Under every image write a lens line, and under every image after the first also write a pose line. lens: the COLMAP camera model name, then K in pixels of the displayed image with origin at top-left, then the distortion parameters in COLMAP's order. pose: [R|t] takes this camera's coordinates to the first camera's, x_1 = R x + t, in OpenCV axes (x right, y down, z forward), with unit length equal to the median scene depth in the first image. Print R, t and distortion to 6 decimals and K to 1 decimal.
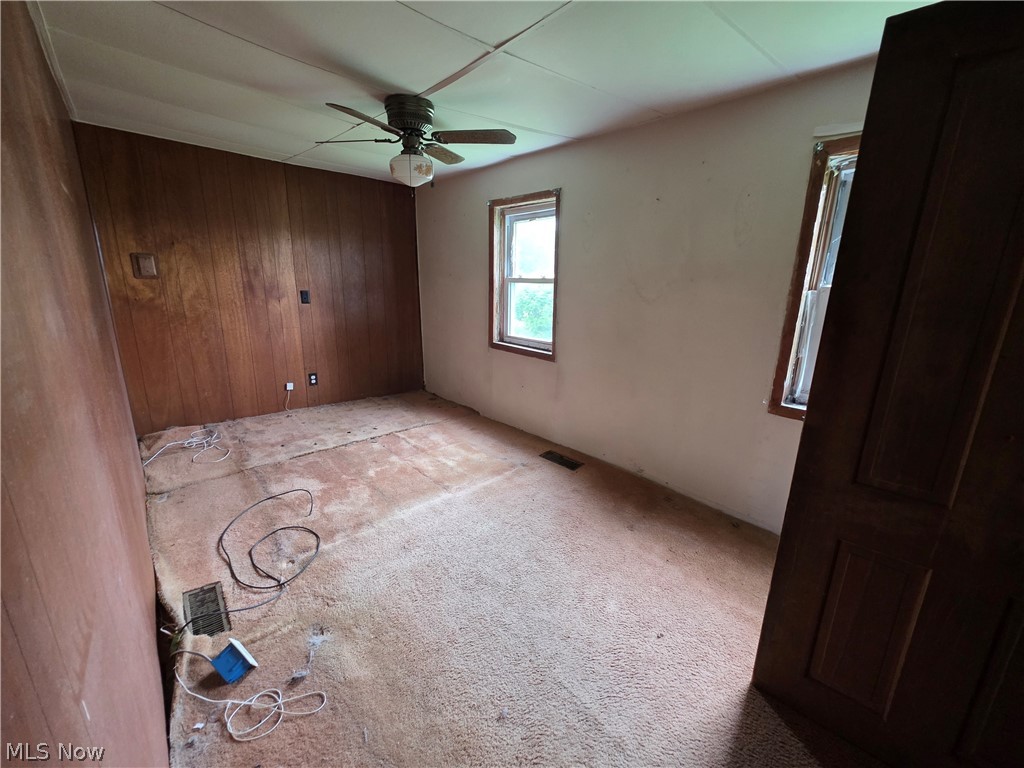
lens RADIAL K [[413.8, 0, 513.0], [0, 413.8, 381.3], [0, 0, 1]] dist [0.001652, 0.000263]
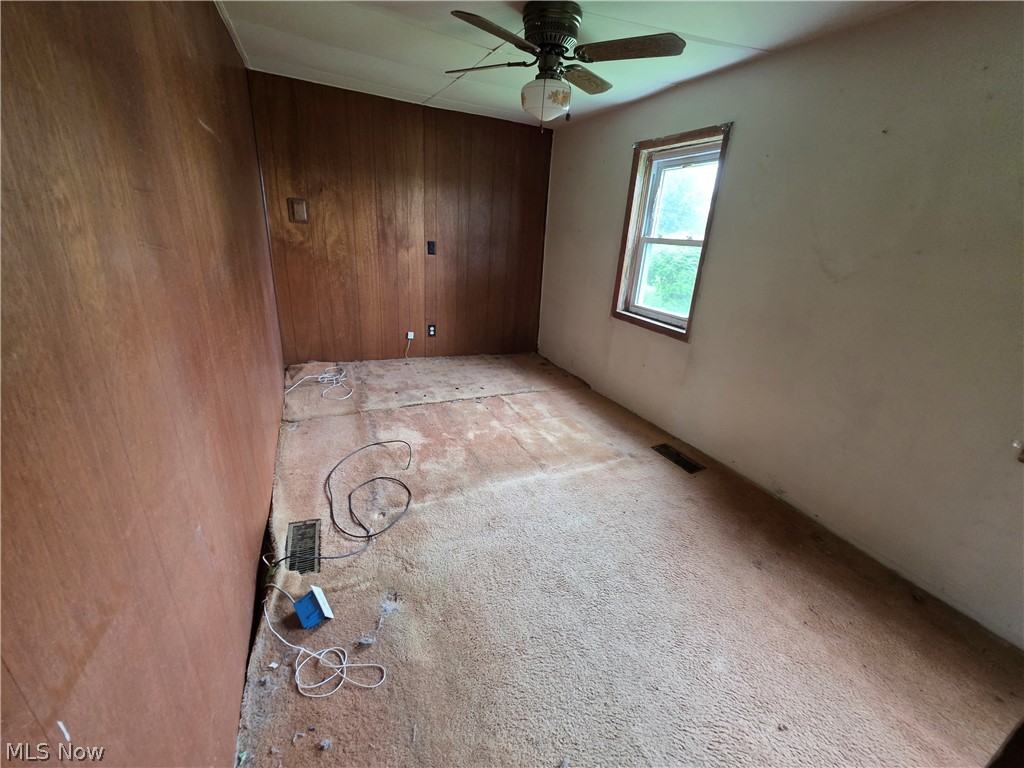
lens RADIAL K [[413.8, 0, 511.8], [0, 413.8, 385.1], [0, 0, 1]] dist [0.001652, 0.000263]
pose [[0.953238, 0.140861, -0.267387, -0.003695], [-0.112520, 0.986548, 0.118585, -0.028304], [0.280494, -0.082953, 0.956264, 0.117715]]
